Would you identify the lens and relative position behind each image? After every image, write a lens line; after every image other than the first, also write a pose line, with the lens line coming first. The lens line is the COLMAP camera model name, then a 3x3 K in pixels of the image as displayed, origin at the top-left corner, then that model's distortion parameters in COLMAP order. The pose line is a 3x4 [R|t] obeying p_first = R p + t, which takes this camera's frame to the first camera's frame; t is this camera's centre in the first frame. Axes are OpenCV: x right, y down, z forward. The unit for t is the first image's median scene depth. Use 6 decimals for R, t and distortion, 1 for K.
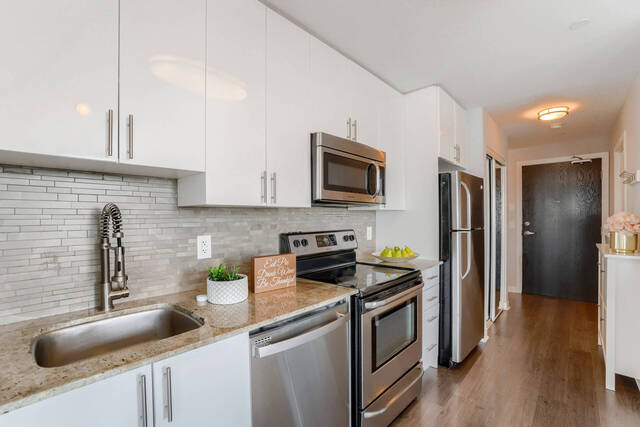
lens RADIAL K [[285.3, 0, 318.1], [0, 285.3, 220.3], [0, 0, 1]] dist [-0.052041, 0.017632]
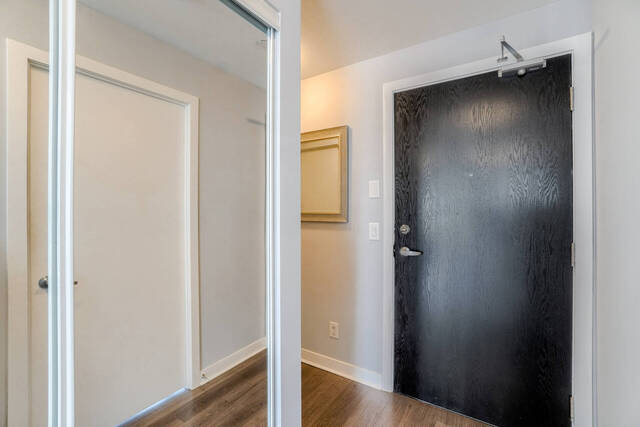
lens RADIAL K [[285.3, 0, 323.9], [0, 285.3, 209.5], [0, 0, 1]] dist [-0.052041, 0.017632]
pose [[0.985833, 0.012430, 0.167268, 0.558518], [-0.011739, 0.999918, -0.005122, -0.014954], [-0.167318, 0.003086, 0.985898, 0.596570]]
